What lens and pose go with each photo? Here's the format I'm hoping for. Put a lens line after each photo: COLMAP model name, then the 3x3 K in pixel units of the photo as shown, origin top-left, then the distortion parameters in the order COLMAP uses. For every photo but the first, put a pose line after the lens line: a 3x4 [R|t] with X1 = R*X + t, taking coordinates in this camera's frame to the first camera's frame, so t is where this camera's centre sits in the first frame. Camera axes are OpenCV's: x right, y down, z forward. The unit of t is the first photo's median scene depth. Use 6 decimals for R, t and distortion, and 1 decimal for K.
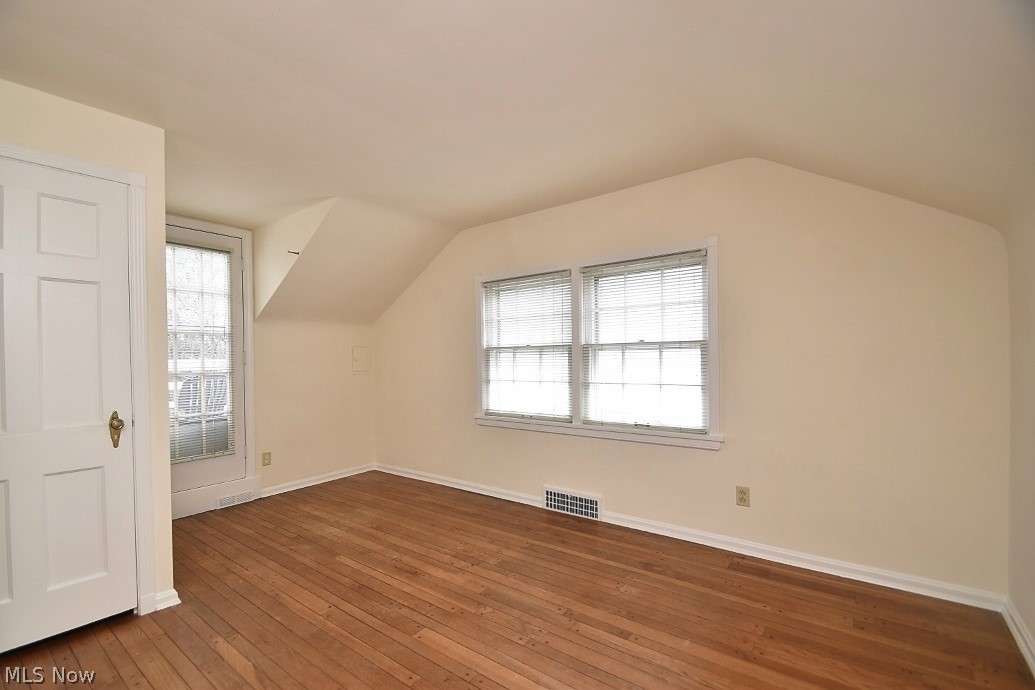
lens RADIAL K [[451.7, 0, 501.9], [0, 451.7, 362.1], [0, 0, 1]] dist [0.014203, -0.016746]
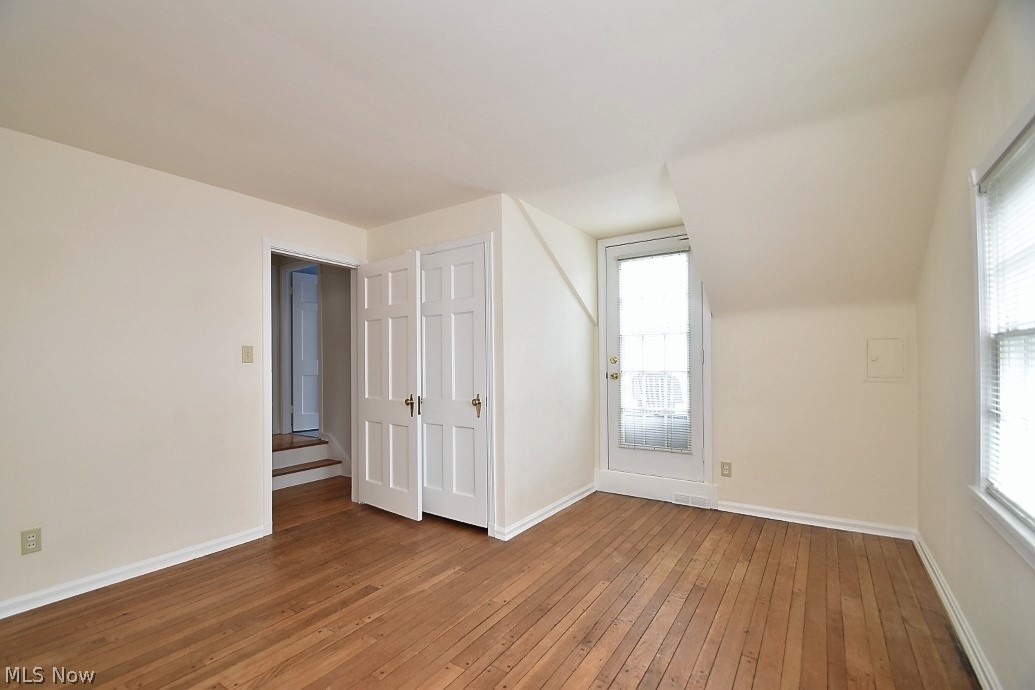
lens RADIAL K [[451.7, 0, 501.9], [0, 451.7, 362.1], [0, 0, 1]] dist [0.014203, -0.016746]
pose [[0.053916, 0.015019, -0.998433, 0.405036], [-0.000558, 0.999887, 0.015011, -0.013528], [0.998545, -0.000252, 0.053919, 0.589434]]
